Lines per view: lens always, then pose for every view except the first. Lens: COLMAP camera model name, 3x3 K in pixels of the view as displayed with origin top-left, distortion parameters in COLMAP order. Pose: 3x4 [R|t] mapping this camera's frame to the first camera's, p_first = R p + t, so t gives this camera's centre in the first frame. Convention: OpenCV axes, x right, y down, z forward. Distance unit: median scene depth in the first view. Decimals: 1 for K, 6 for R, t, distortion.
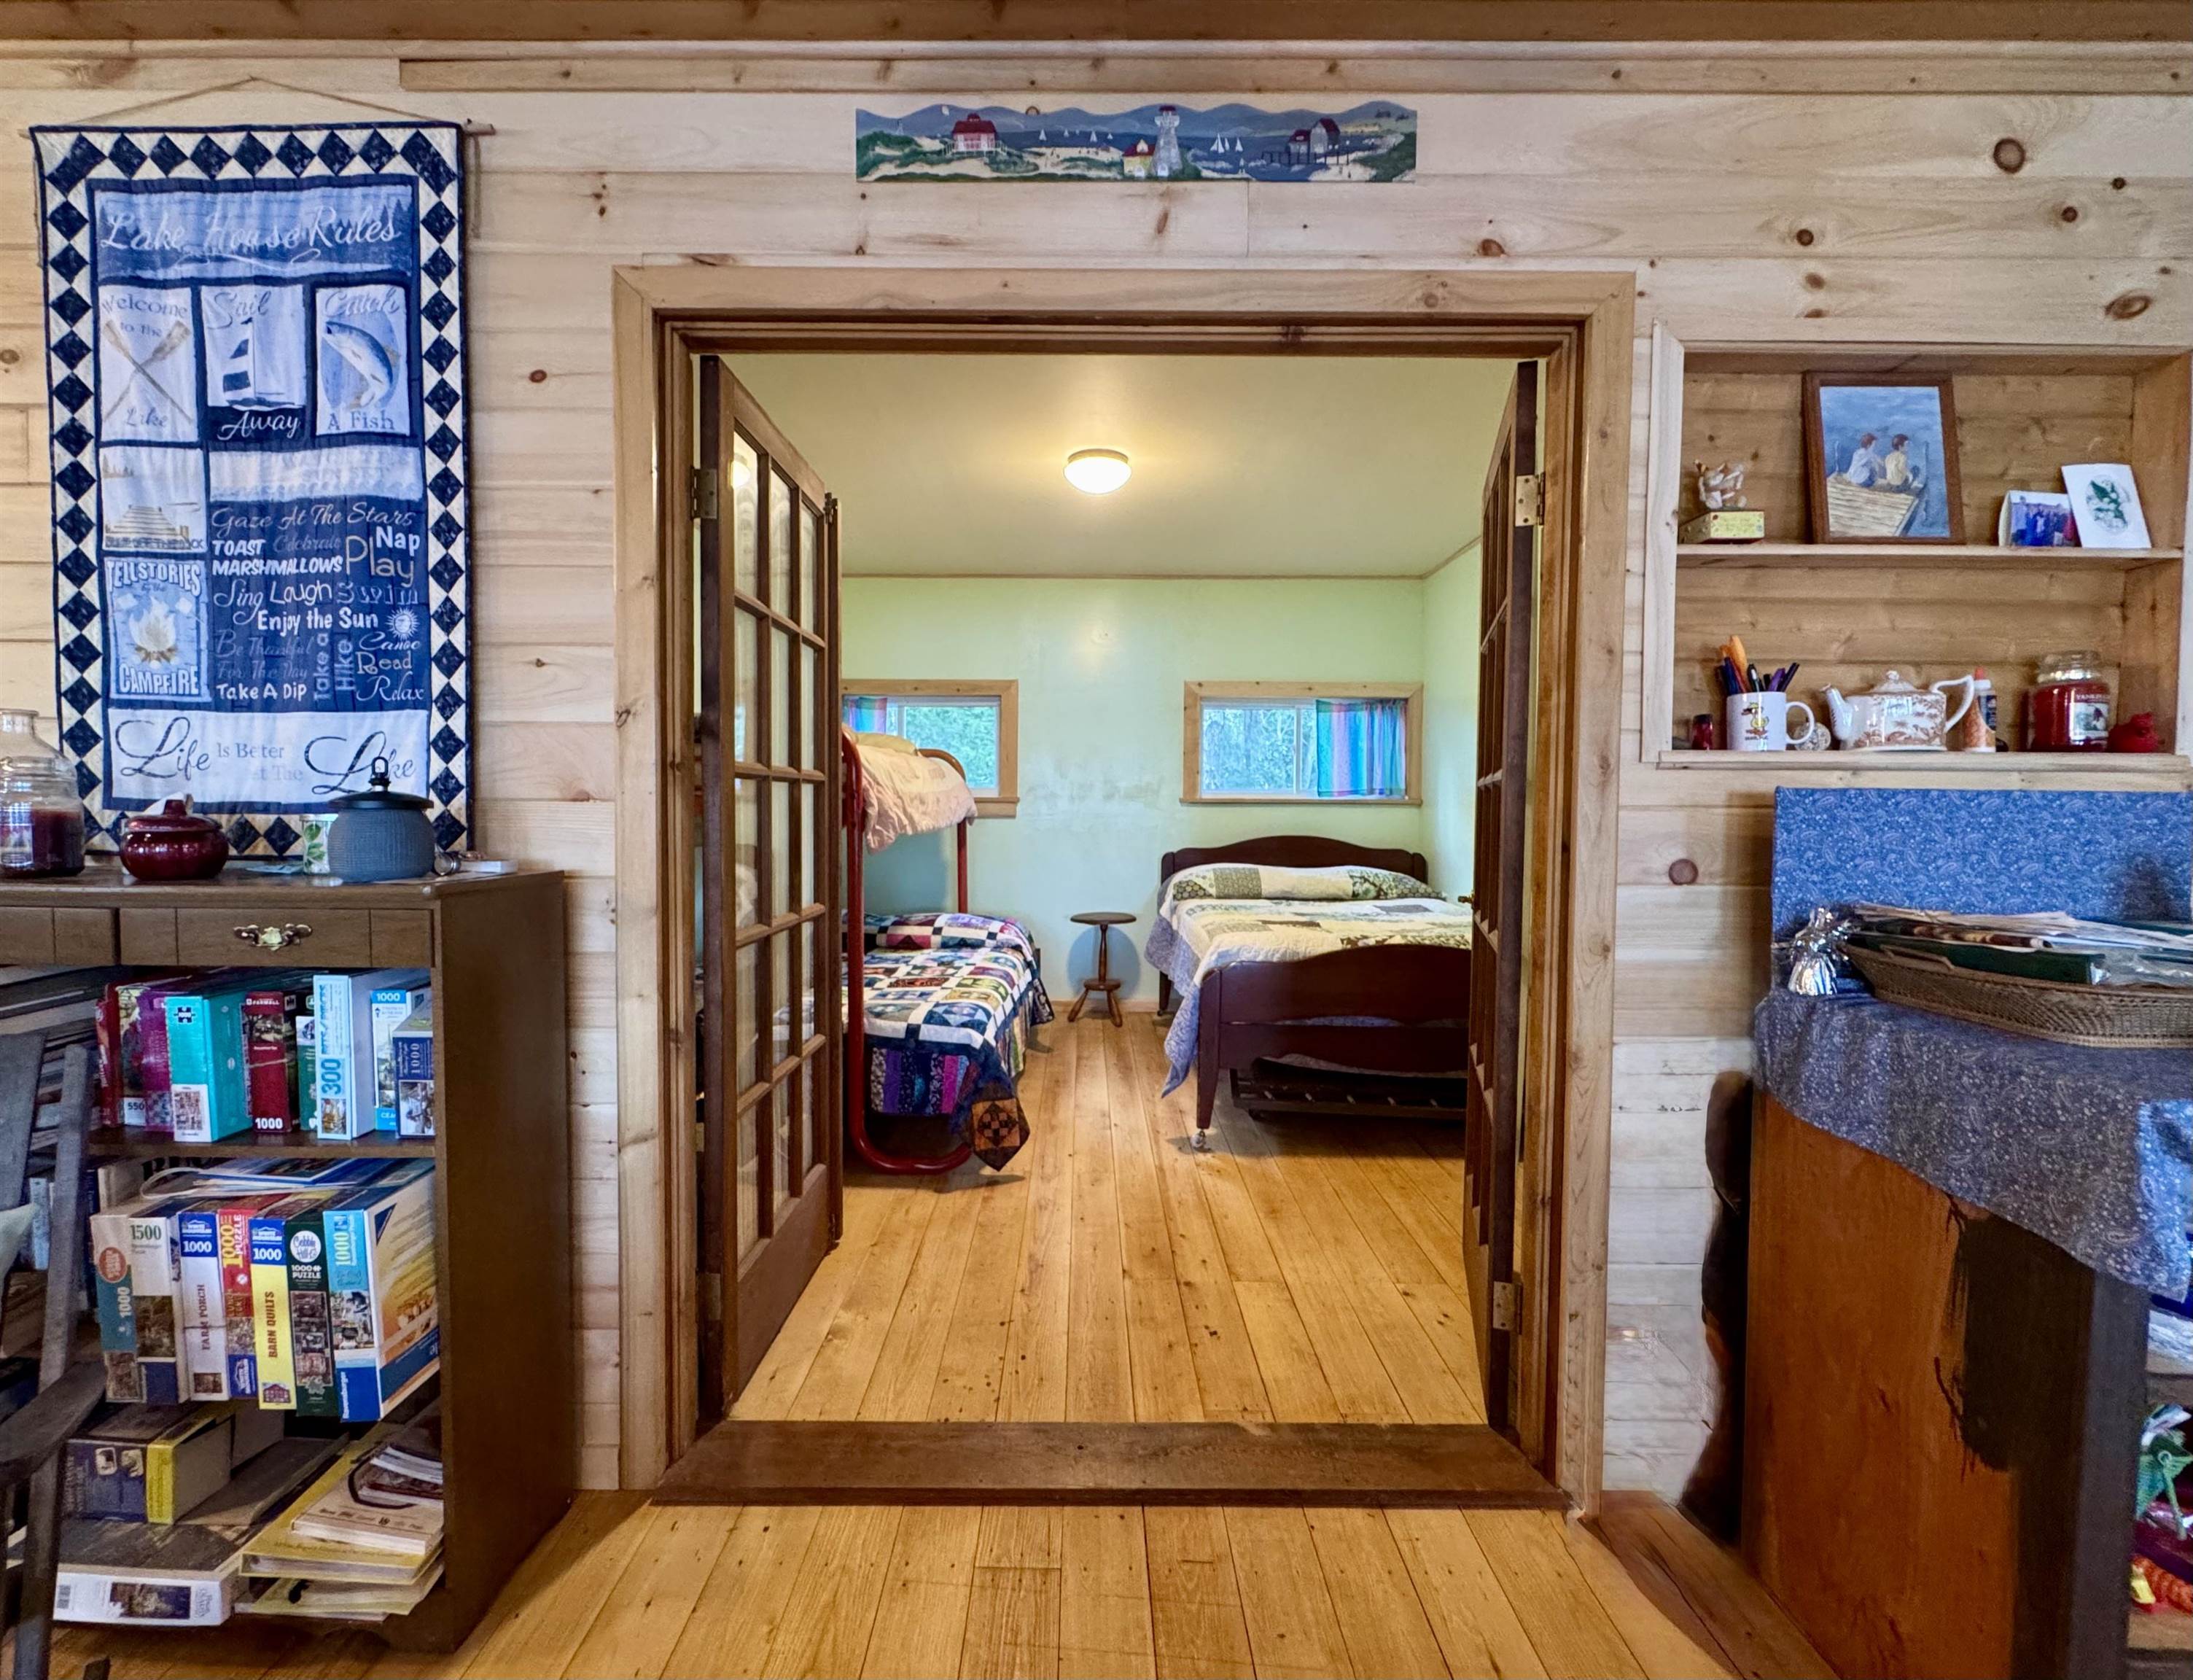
lens RADIAL K [[976.2, 0, 1096.5], [0, 976.2, 840.0], [0, 0, 1]] dist [-0.002841, -0.000806]
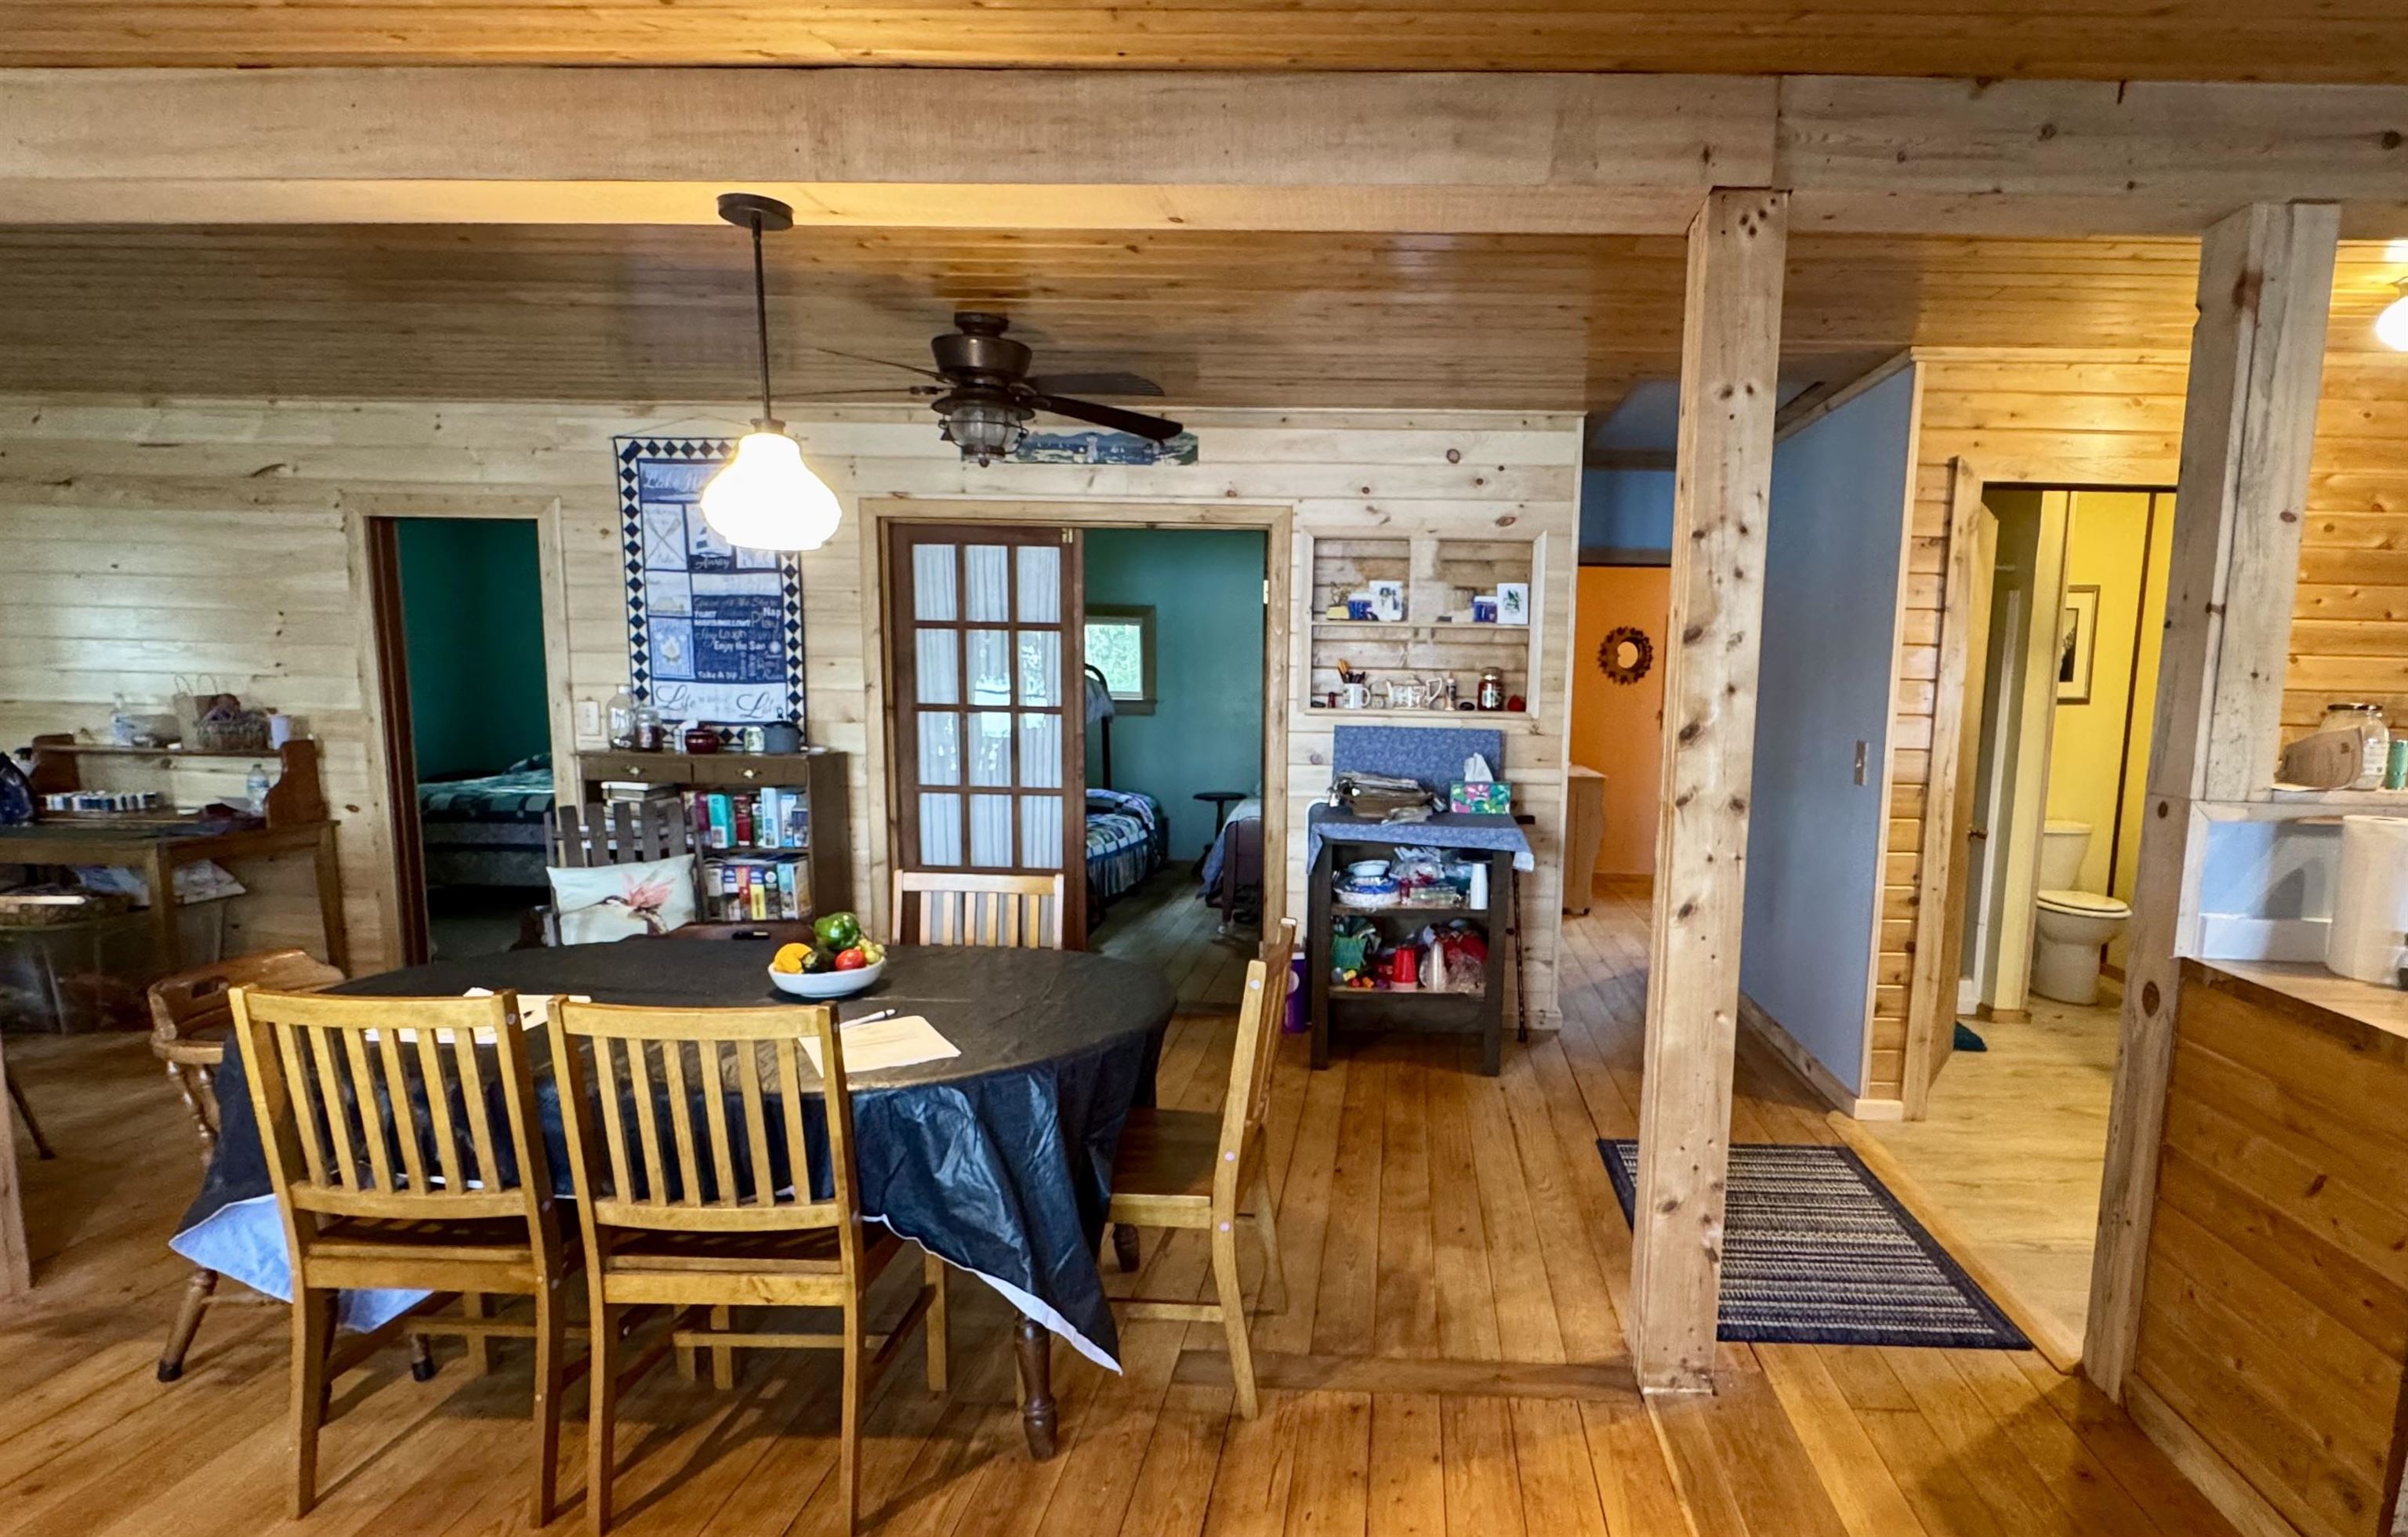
lens RADIAL K [[1250.6, 0, 1422.0], [0, 1250.6, 840.1], [0, 0, 1]] dist [-0.002245, 0.000129]
pose [[0.999860, 0.015438, 0.006426, 0.871860], [-0.015963, 0.995634, 0.091966, -0.058237], [-0.004978, -0.092055, 0.995741, -2.123499]]
